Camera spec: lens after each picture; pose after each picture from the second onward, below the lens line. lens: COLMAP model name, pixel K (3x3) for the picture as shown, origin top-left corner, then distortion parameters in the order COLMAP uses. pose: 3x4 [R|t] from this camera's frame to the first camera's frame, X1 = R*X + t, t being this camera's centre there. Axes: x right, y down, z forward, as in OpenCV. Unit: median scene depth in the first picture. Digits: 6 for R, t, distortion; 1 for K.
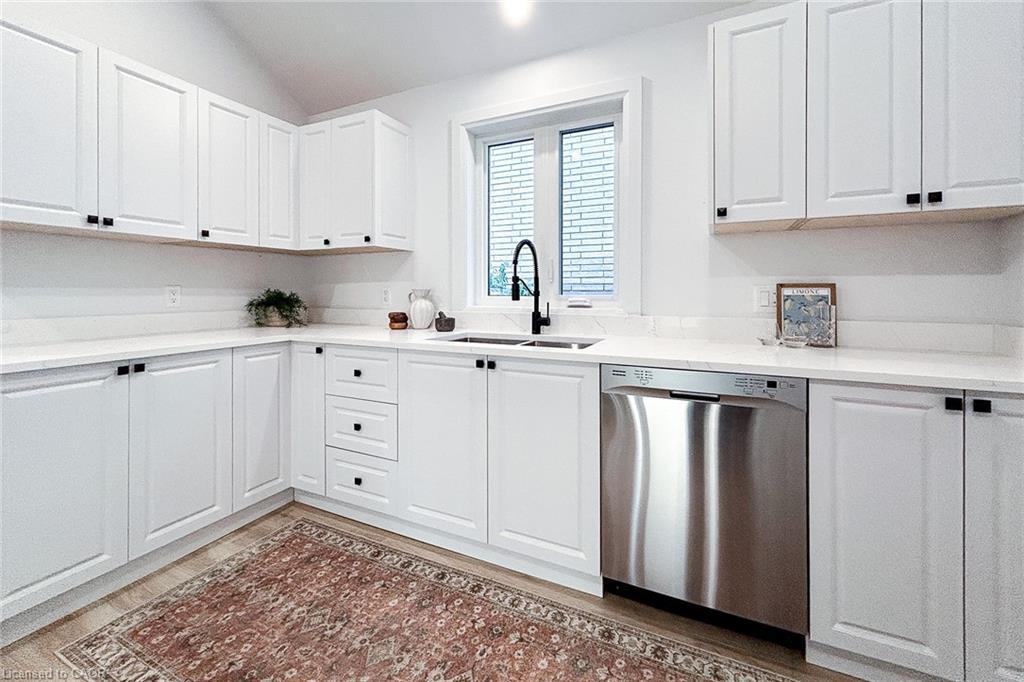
lens RADIAL K [[423.5, 0, 514.7], [0, 423.5, 293.4], [0, 0, 1]] dist [0.000463, -0.000326]
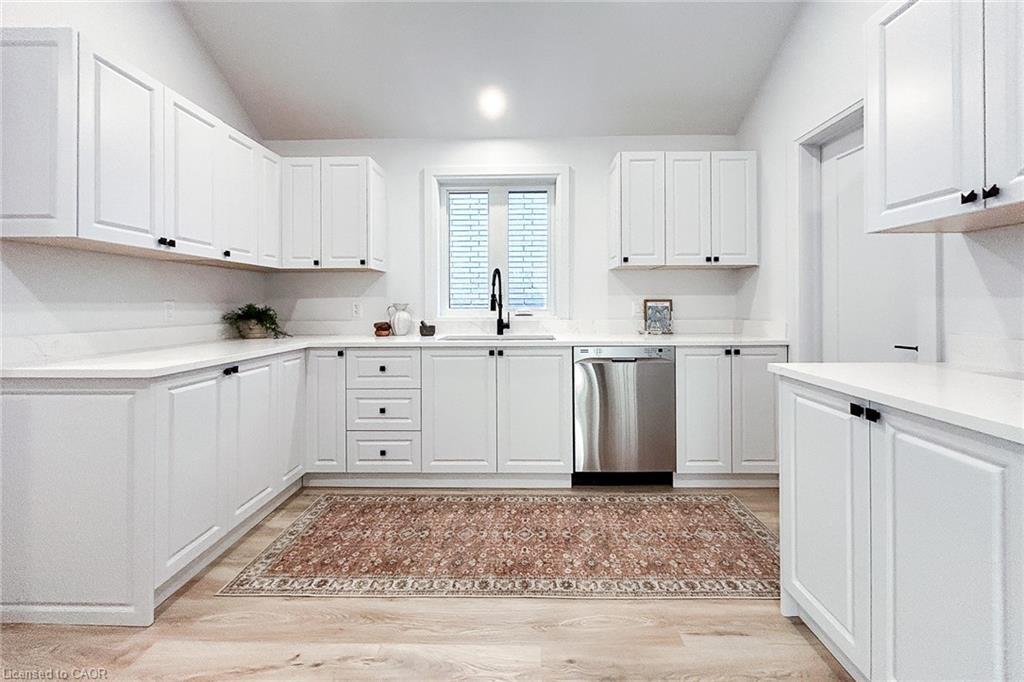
lens RADIAL K [[423.5, 0, 525.0], [0, 423.5, 302.9], [0, 0, 1]] dist [0.000463, -0.000326]
pose [[0.907983, -0.002337, 0.419001, -0.567060], [0.006548, 0.999941, -0.008613, 0.002808], [-0.418957, 0.010564, 0.907945, -0.385292]]
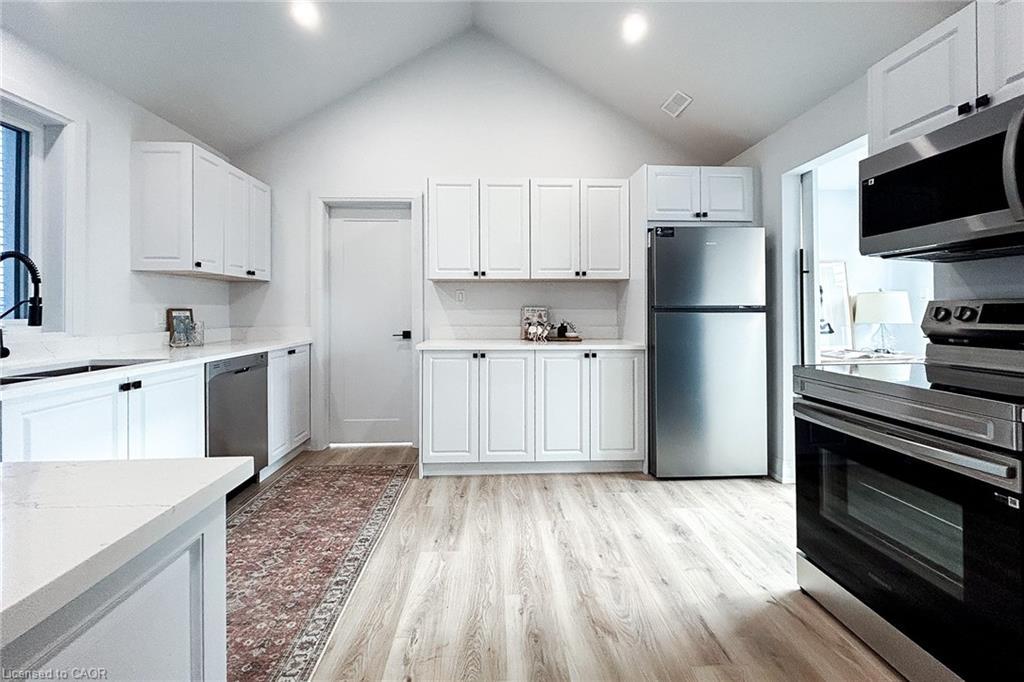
lens RADIAL K [[423.5, 0, 506.8], [0, 423.5, 304.9], [0, 0, 1]] dist [0.000463, -0.000326]
pose [[-0.460426, 0.014166, 0.887585, -1.314553], [0.008457, 0.999897, -0.011572, -0.007332], [-0.887658, 0.002178, -0.460499, 0.625273]]
